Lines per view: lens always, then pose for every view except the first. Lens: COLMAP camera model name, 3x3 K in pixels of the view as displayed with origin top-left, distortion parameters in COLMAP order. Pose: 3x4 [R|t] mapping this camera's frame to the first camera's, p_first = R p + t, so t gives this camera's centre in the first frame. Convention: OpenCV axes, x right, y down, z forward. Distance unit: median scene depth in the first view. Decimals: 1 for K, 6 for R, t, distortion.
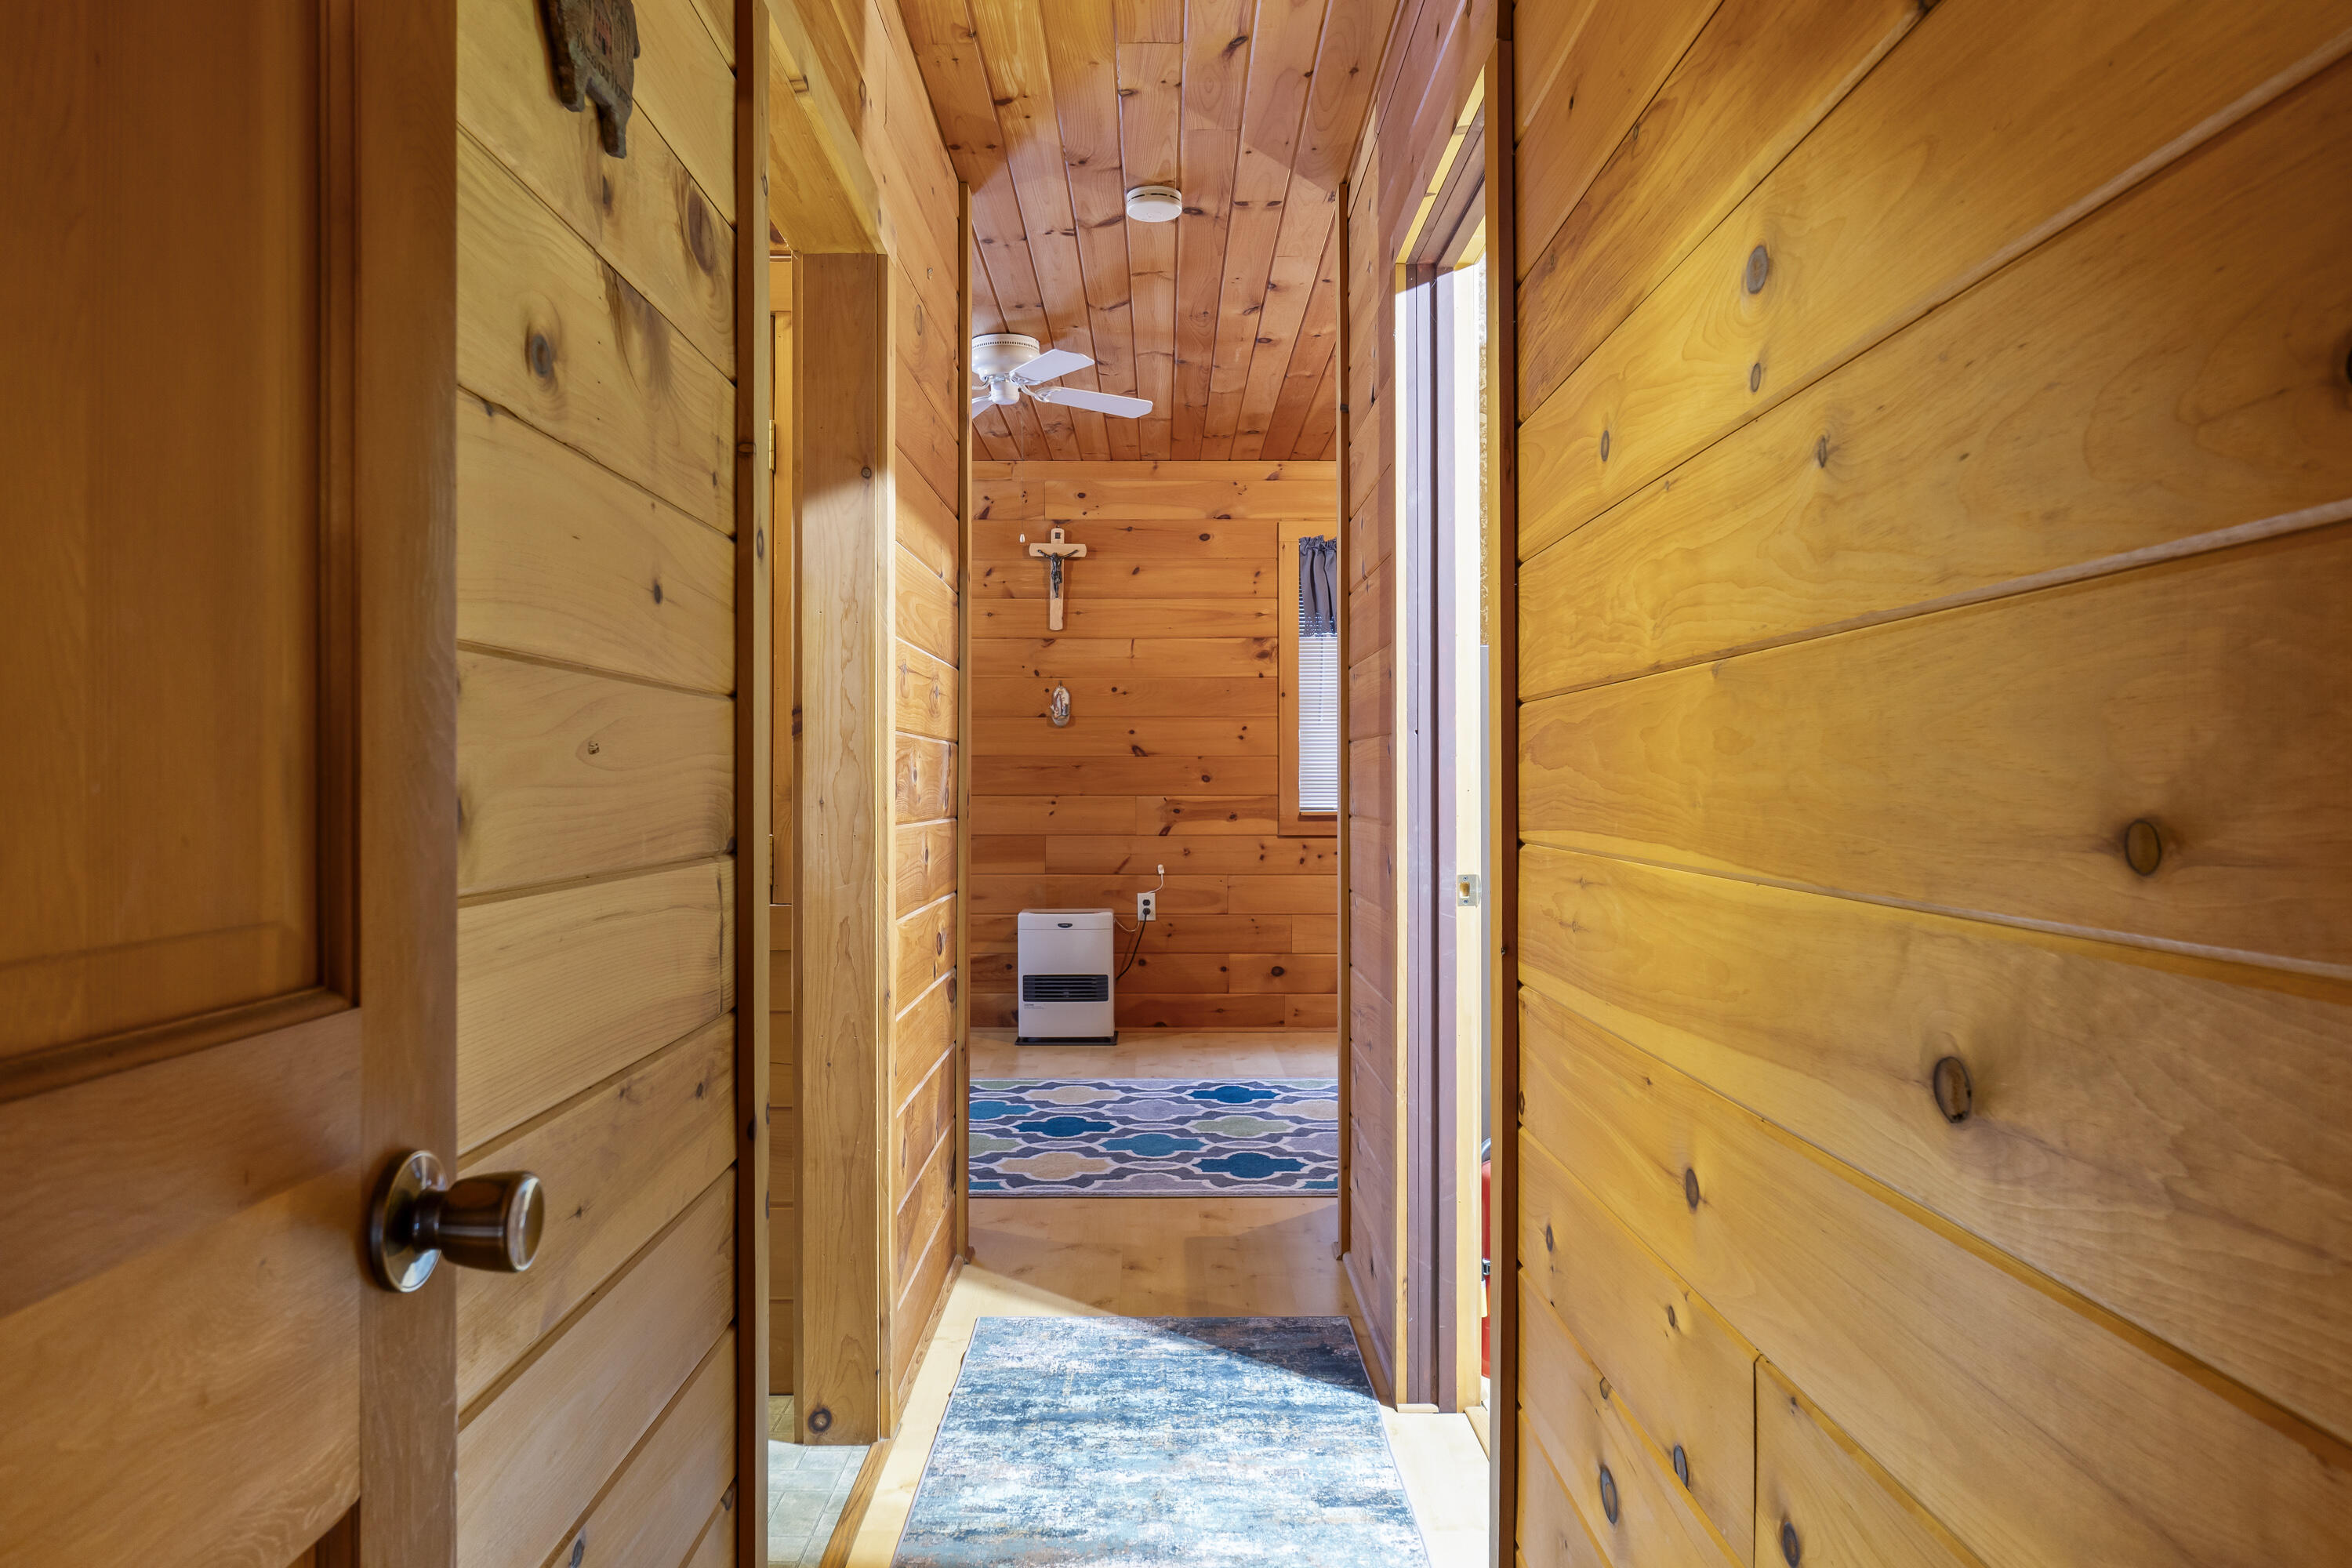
lens RADIAL K [[1560.7, 0, 1176.5], [0, 1560.7, 785.1], [0, 0, 1]] dist [-0.049793, -0.001247]
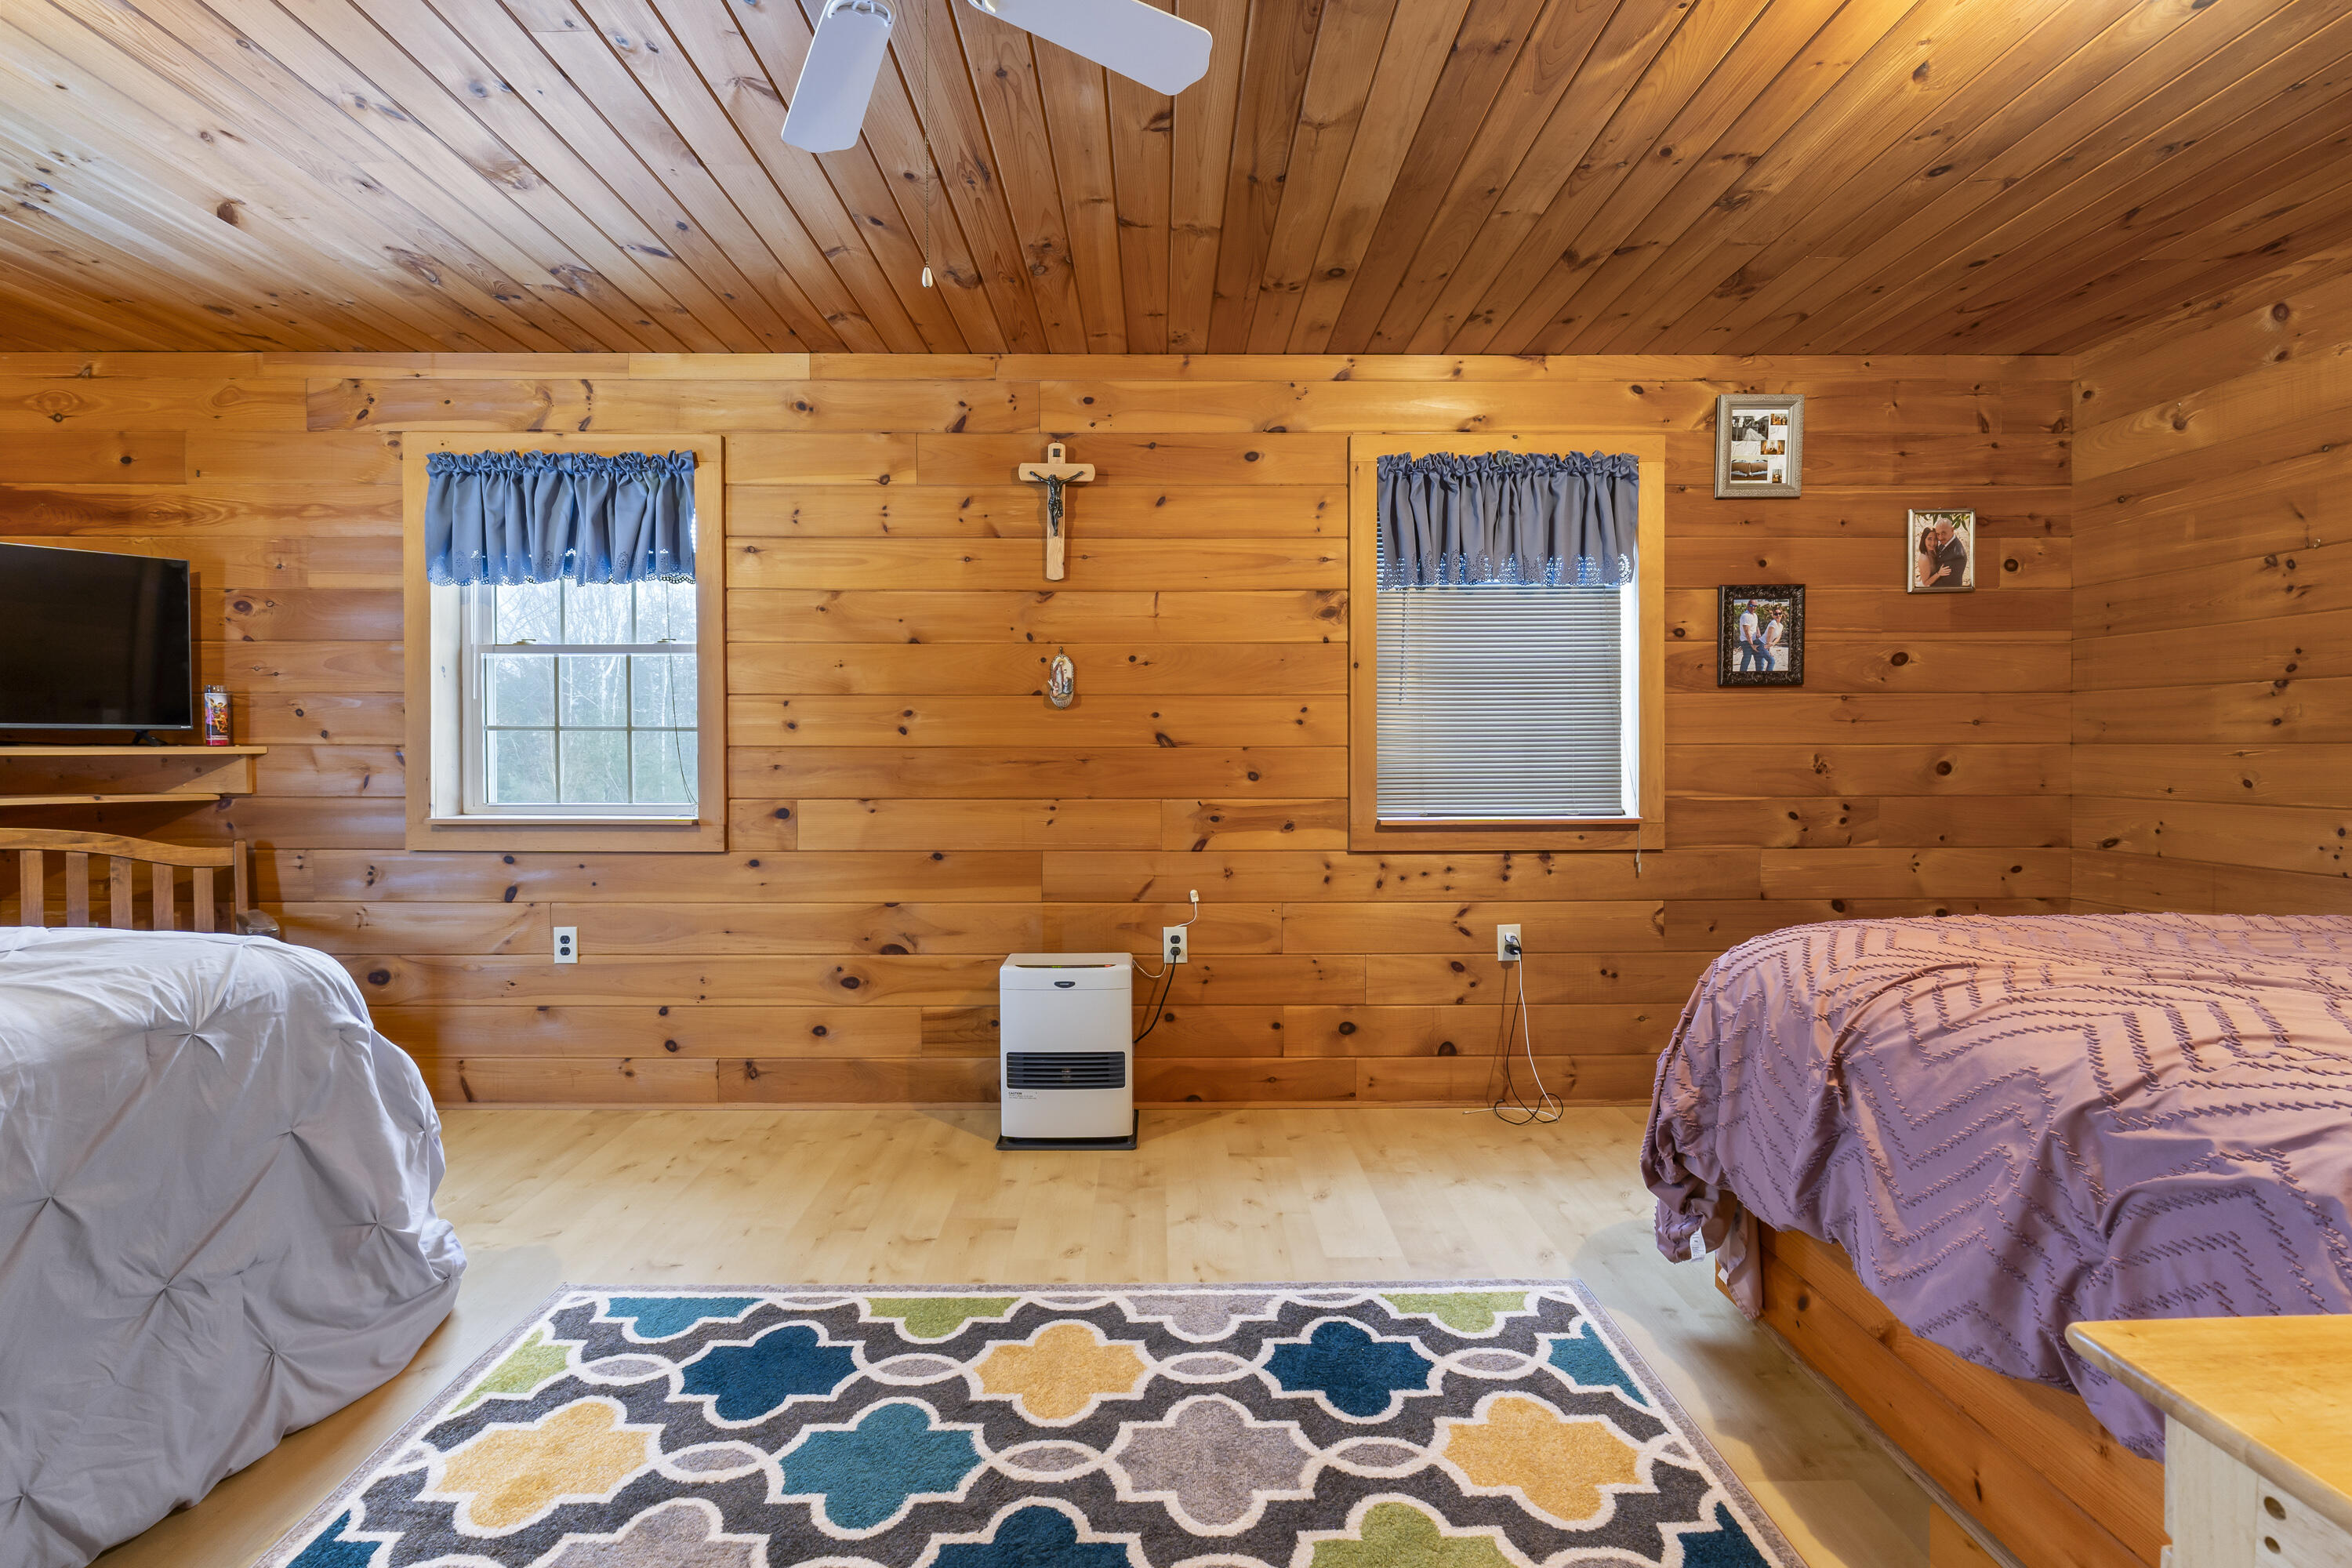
lens RADIAL K [[992.7, 0, 1172.7], [0, 992.7, 765.3], [0, 0, 1]] dist [-0.002556, -0.001337]
pose [[0.999986, -0.001210, 0.005142, -0.022863], [0.001136, 0.999896, 0.014406, -0.016466], [-0.005159, -0.014400, 0.999883, 0.517751]]
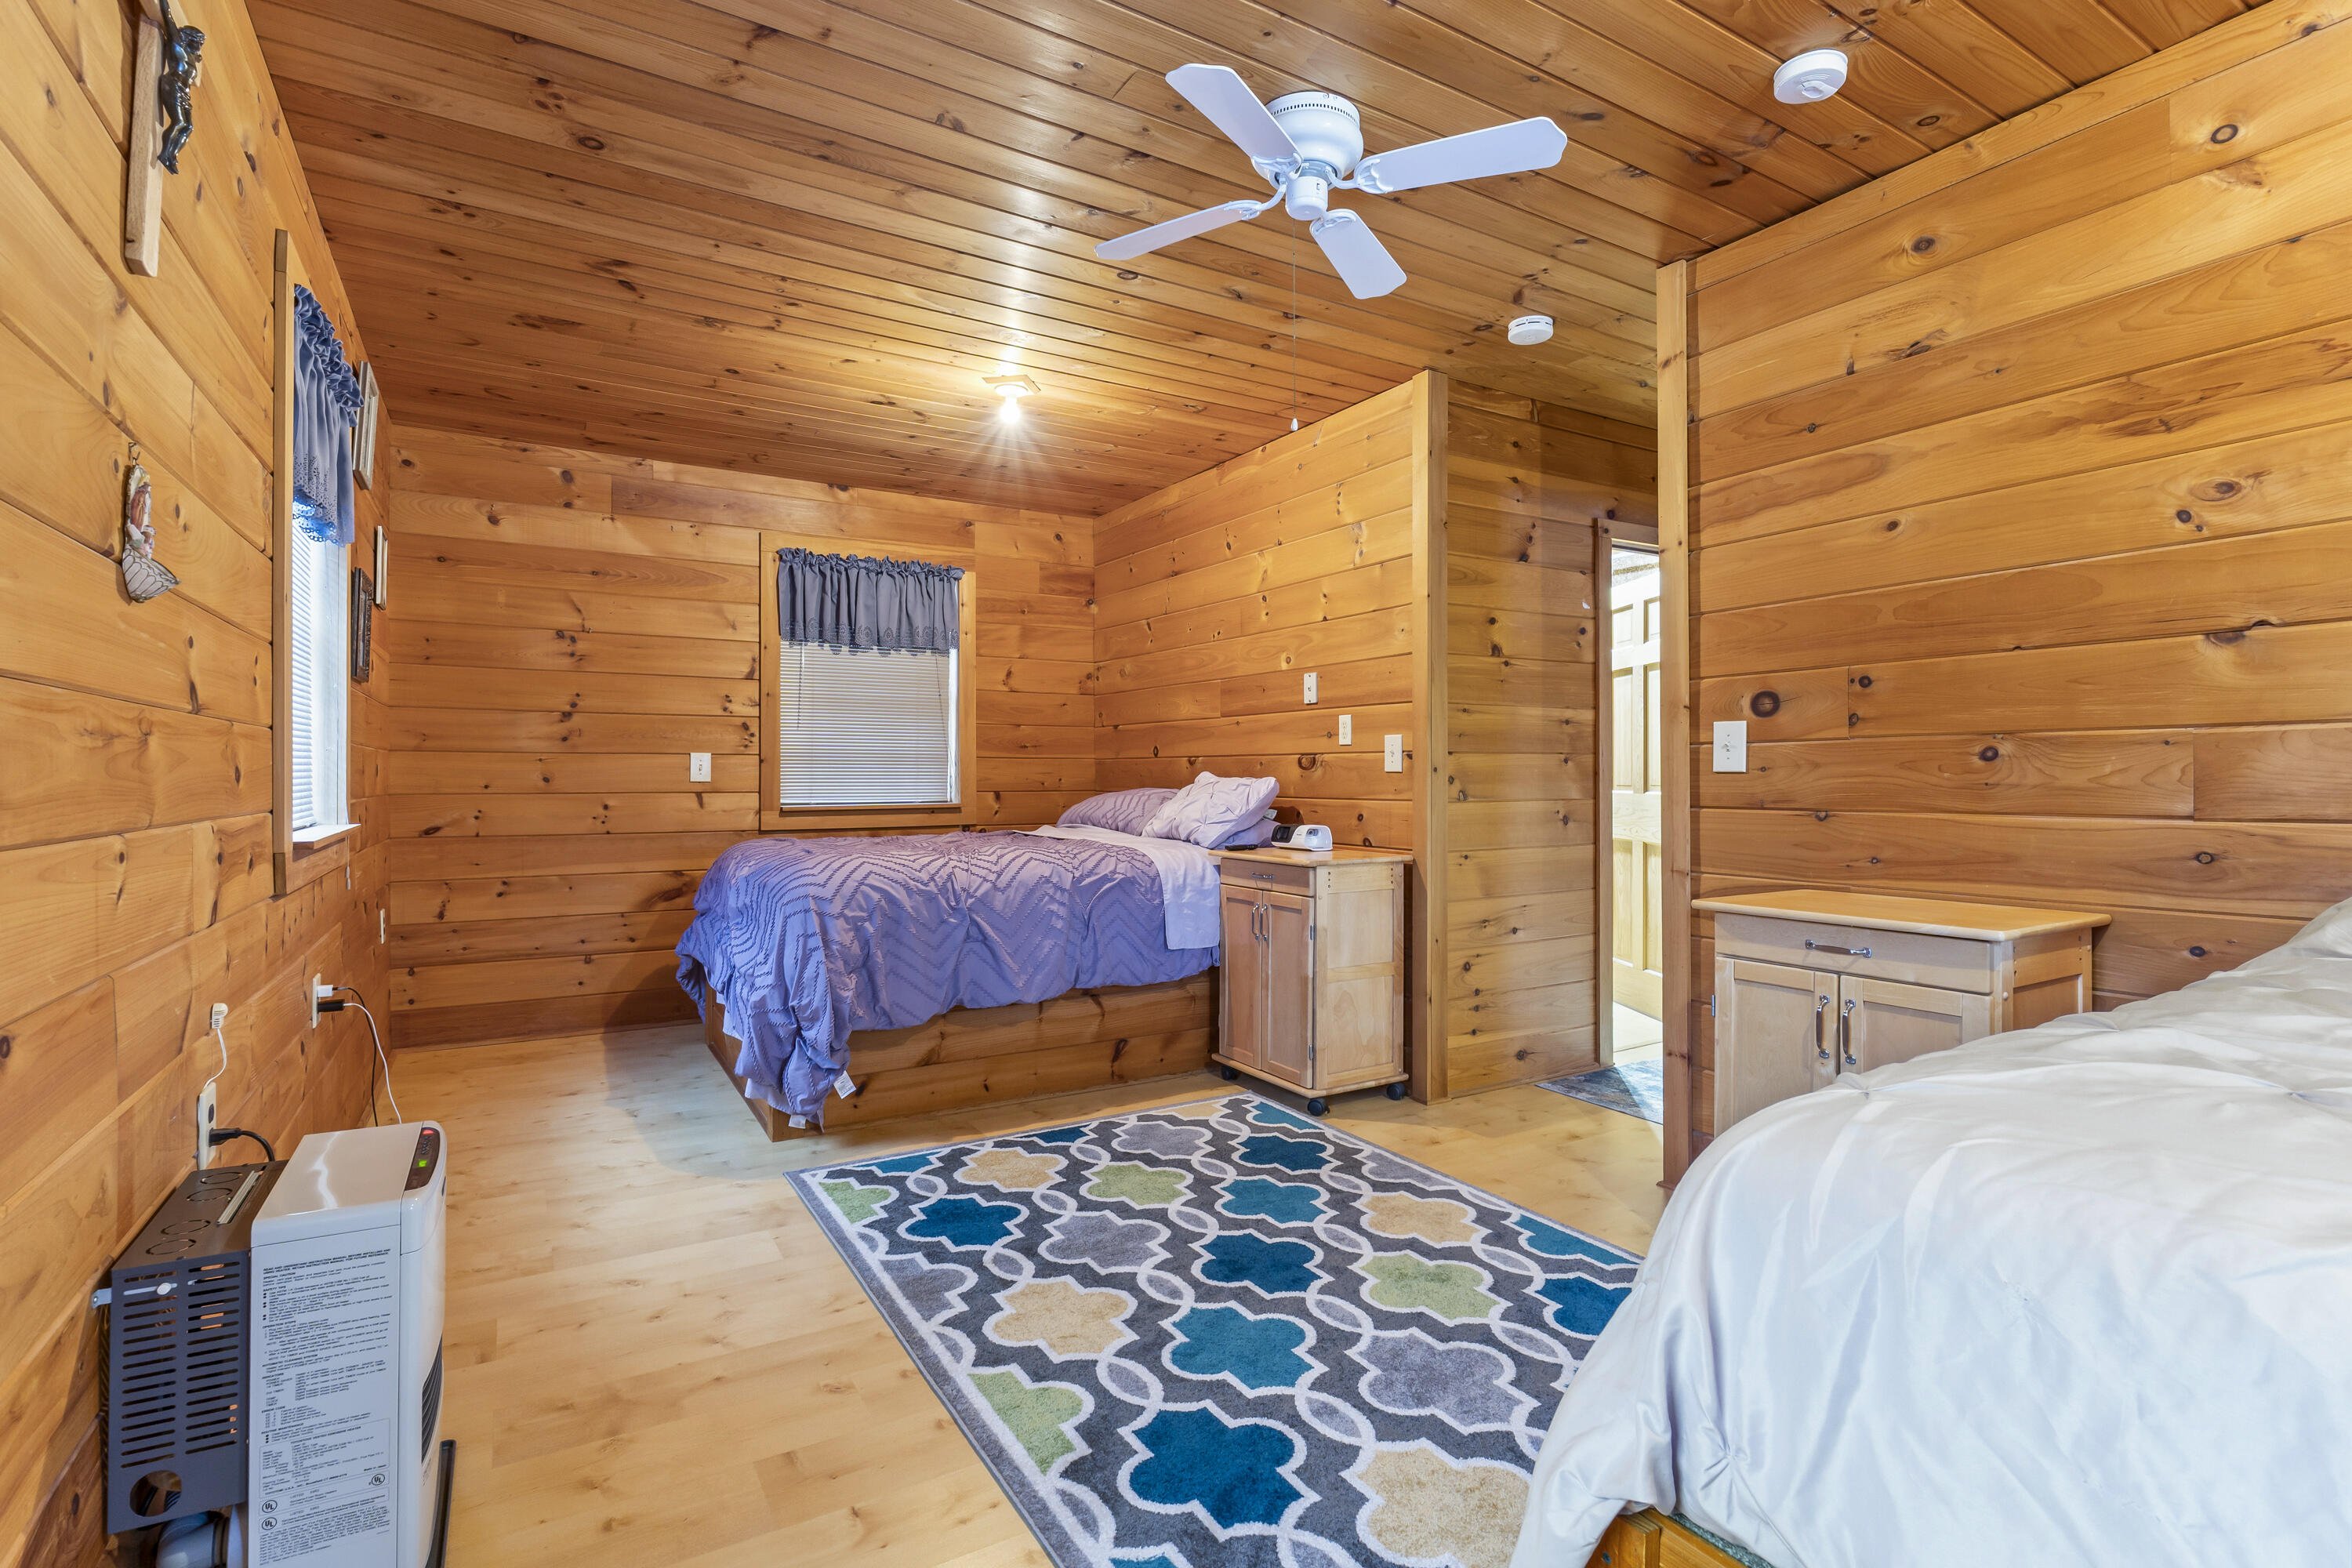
lens RADIAL K [[1099.7, 0, 1163.4], [0, 1099.7, 780.2], [0, 0, 1]] dist [-0.006172, -0.000402]
pose [[-0.508278, 0.000866, 0.861193, -0.426550], [0.004488, 0.999989, 0.001643, 0.001662], [-0.861181, 0.004701, -0.508276, 1.032537]]
